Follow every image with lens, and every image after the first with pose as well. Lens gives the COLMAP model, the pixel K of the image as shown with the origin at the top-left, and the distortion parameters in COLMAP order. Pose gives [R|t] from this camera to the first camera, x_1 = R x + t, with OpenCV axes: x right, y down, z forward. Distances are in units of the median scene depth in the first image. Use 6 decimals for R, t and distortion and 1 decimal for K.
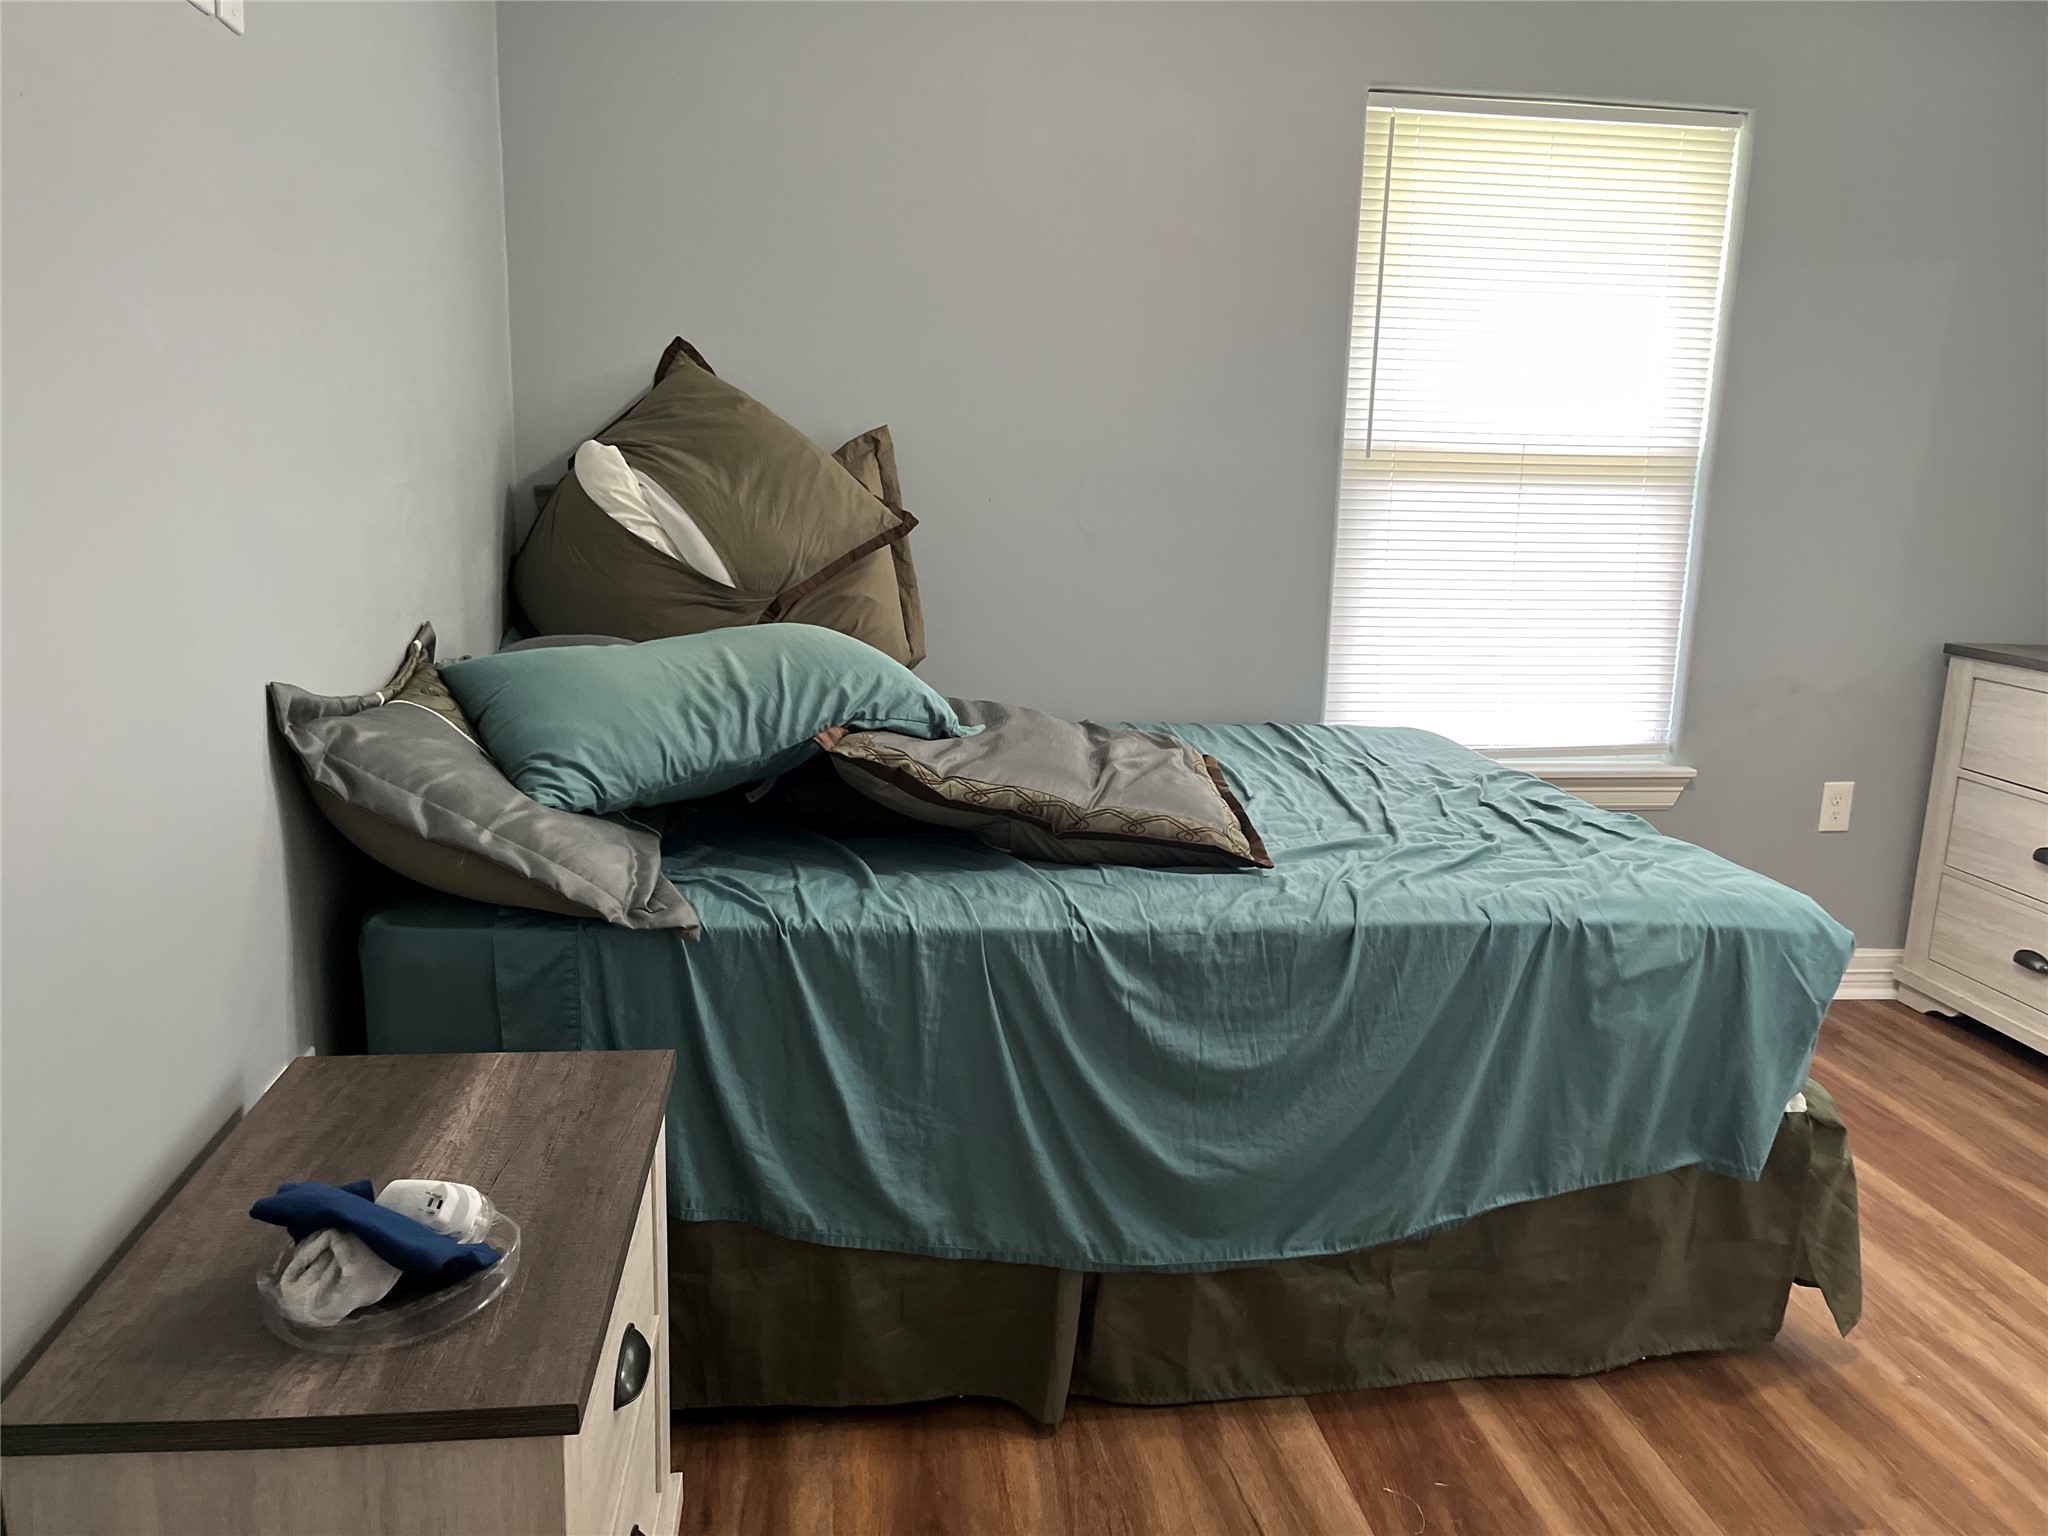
lens RADIAL K [[1541.8, 0, 1025.7], [0, 1541.8, 788.7], [0, 0, 1]] dist [0.069519, -0.094579]
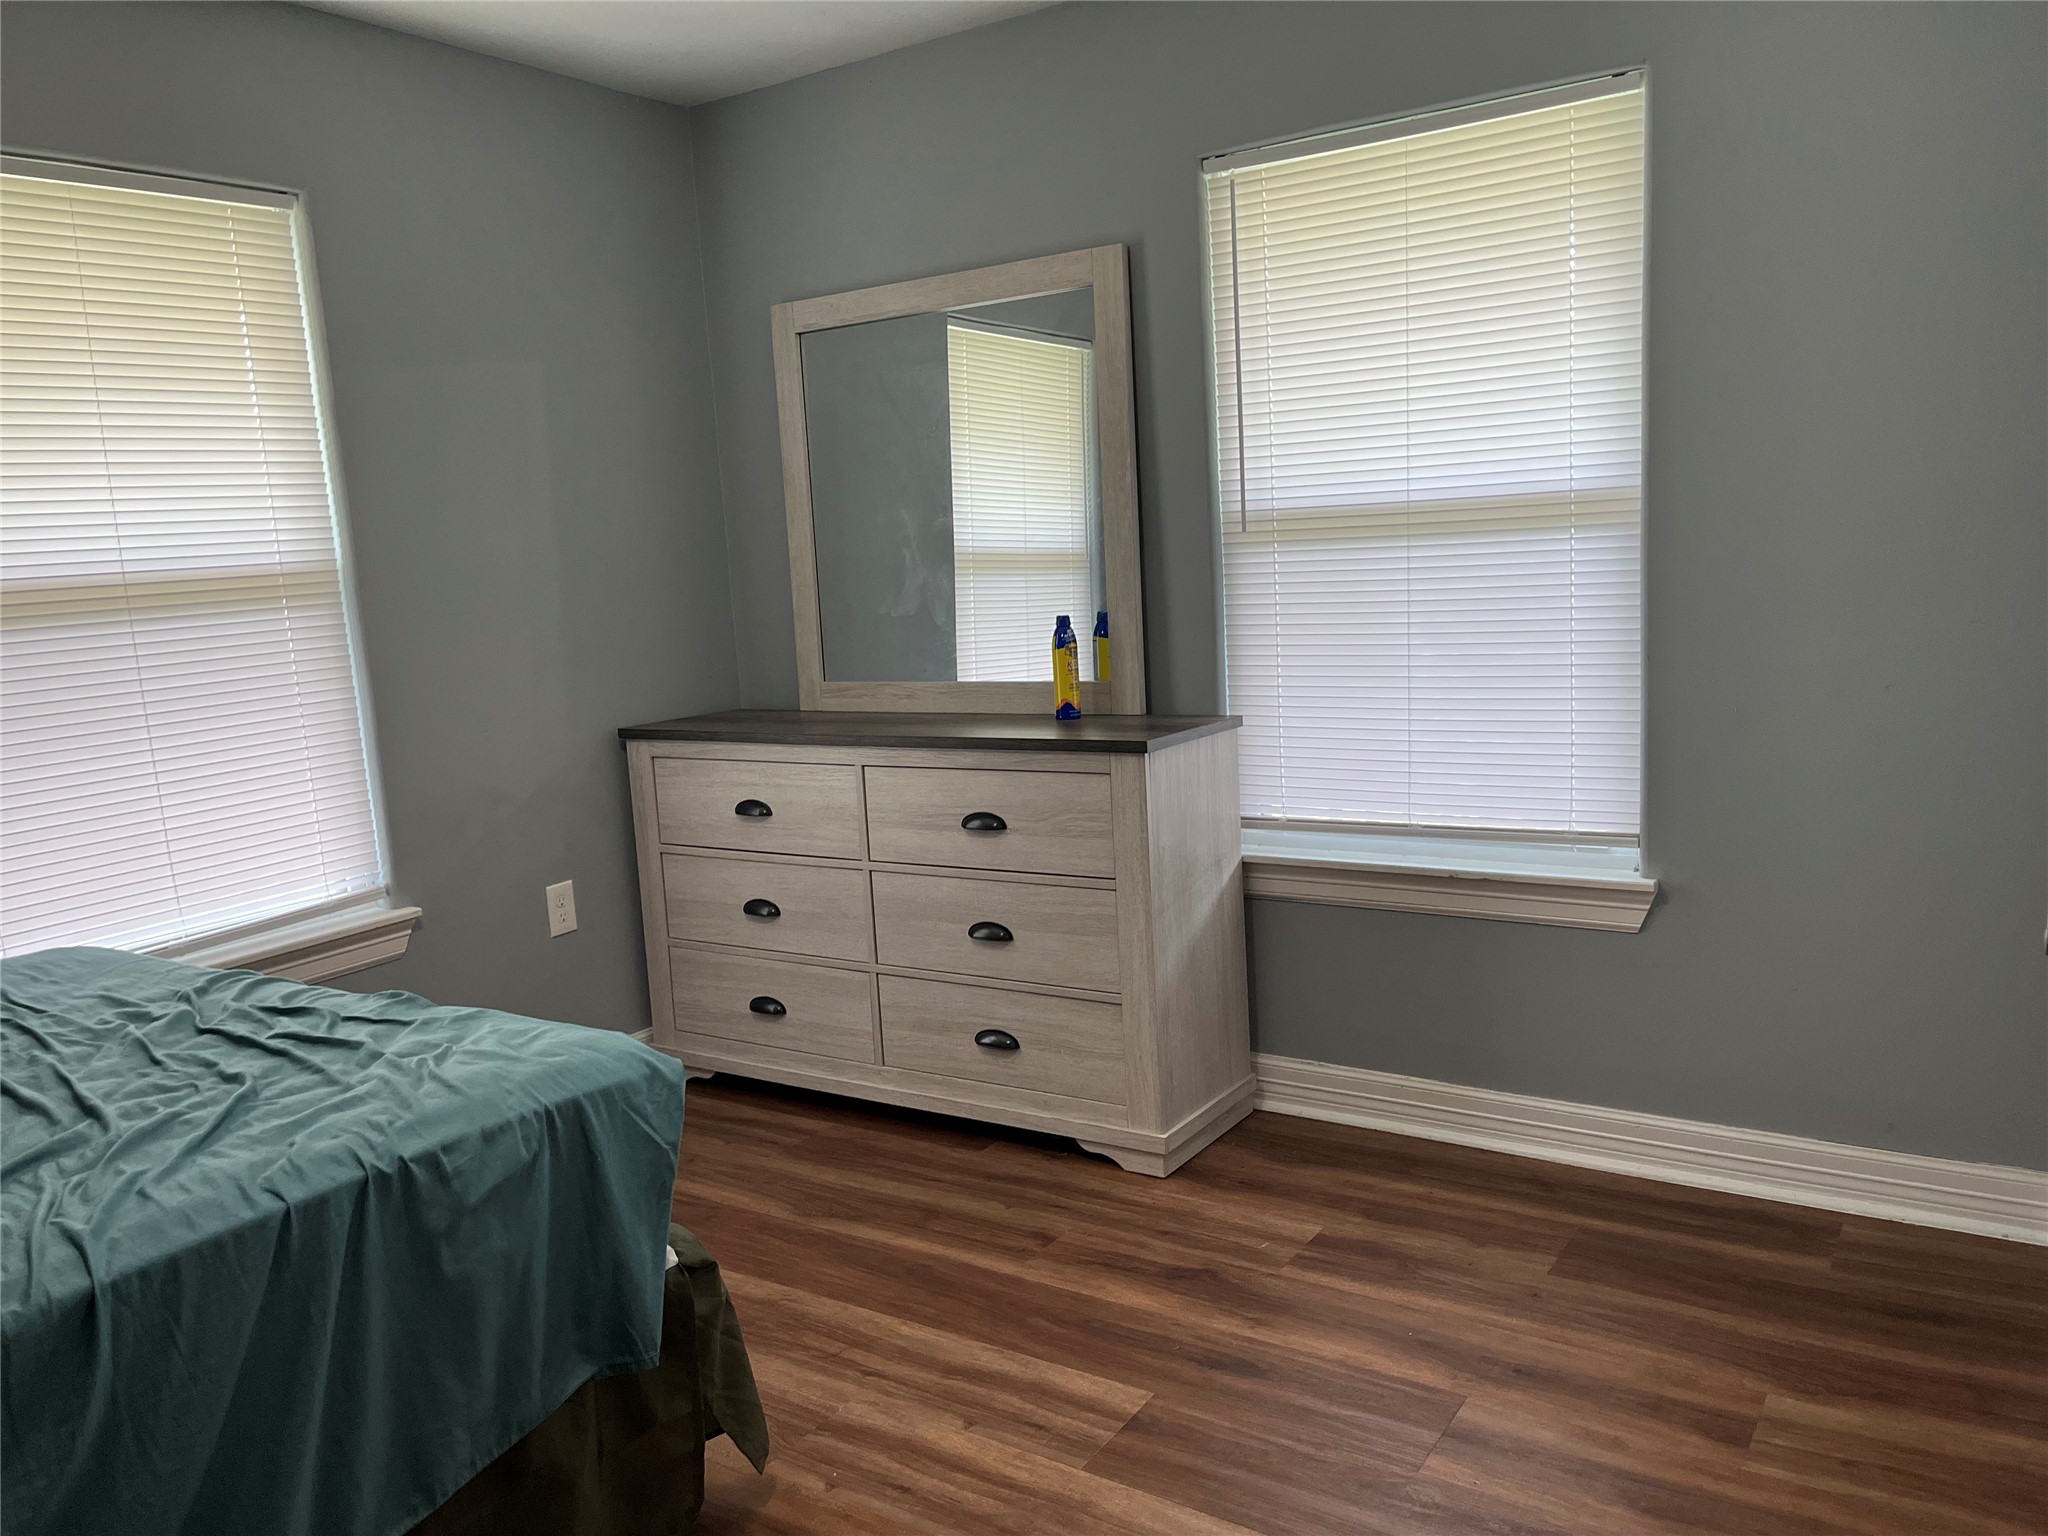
lens RADIAL K [[1541.8, 0, 1025.7], [0, 1541.8, 788.7], [0, 0, 1]] dist [0.069519, -0.094579]
pose [[0.653279, -0.188224, 0.733348, 0.019376], [0.236722, 0.970822, 0.038299, -0.048618], [-0.719159, 0.148579, 0.678774, 0.198161]]
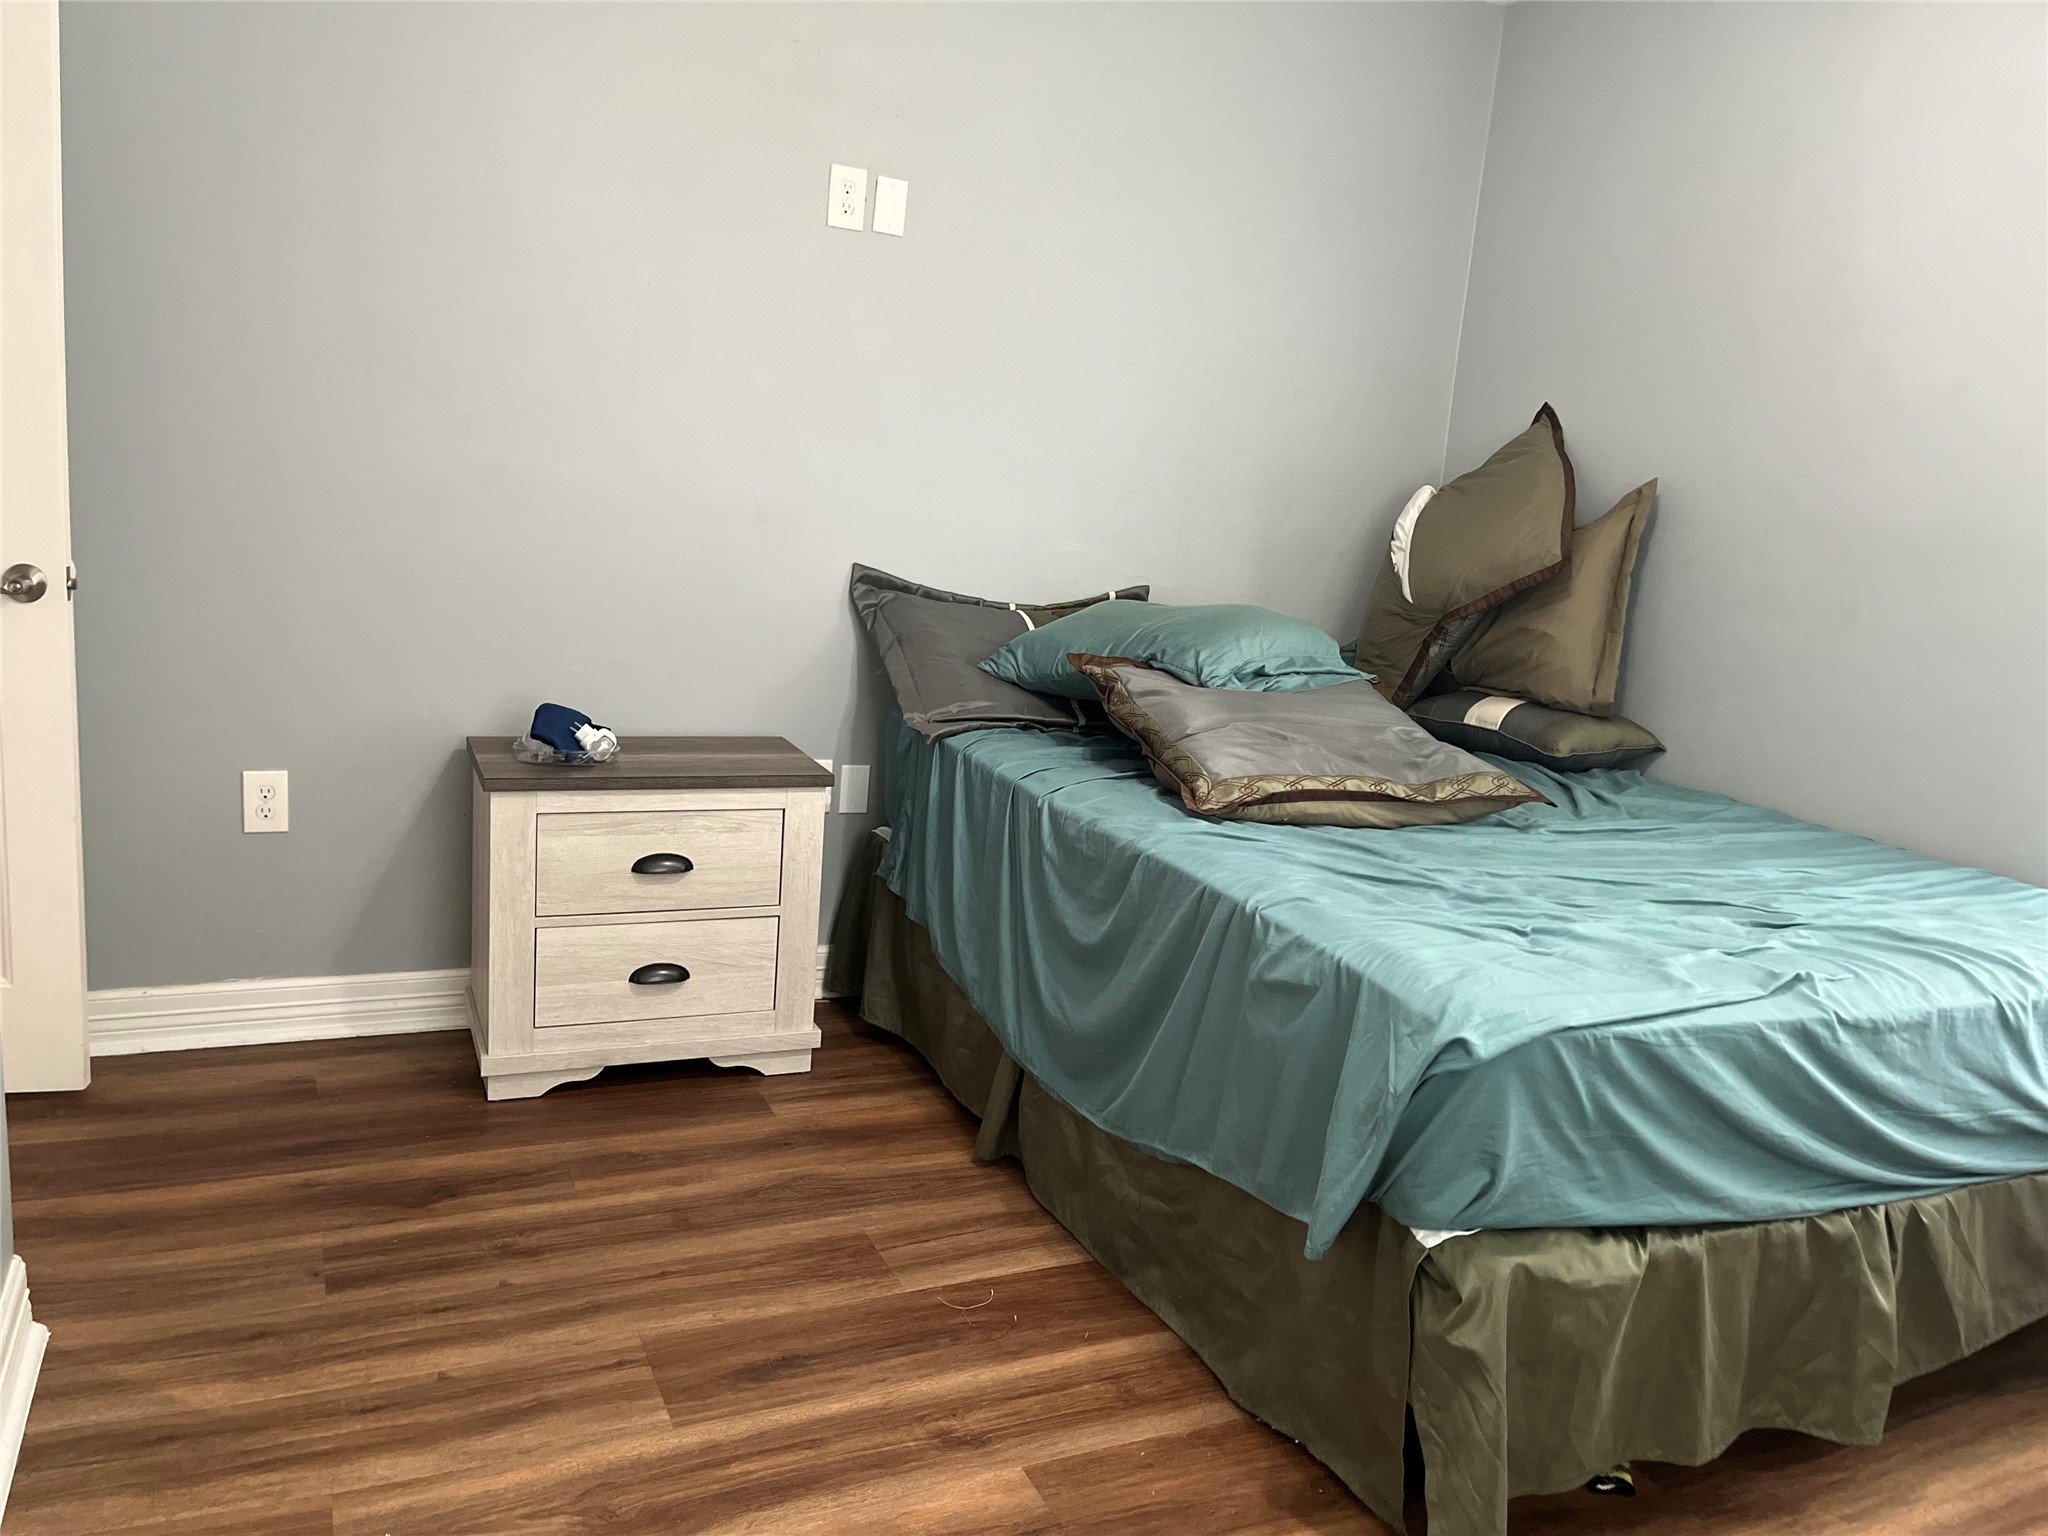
lens RADIAL K [[1541.8, 0, 1025.7], [0, 1541.8, 788.7], [0, 0, 1]] dist [0.069519, -0.094579]
pose [[0.292308, 0.190105, -0.937238, 1.154036], [-0.277581, 0.954716, 0.107078, -0.050992], [0.915153, 0.228860, 0.331841, 0.481534]]
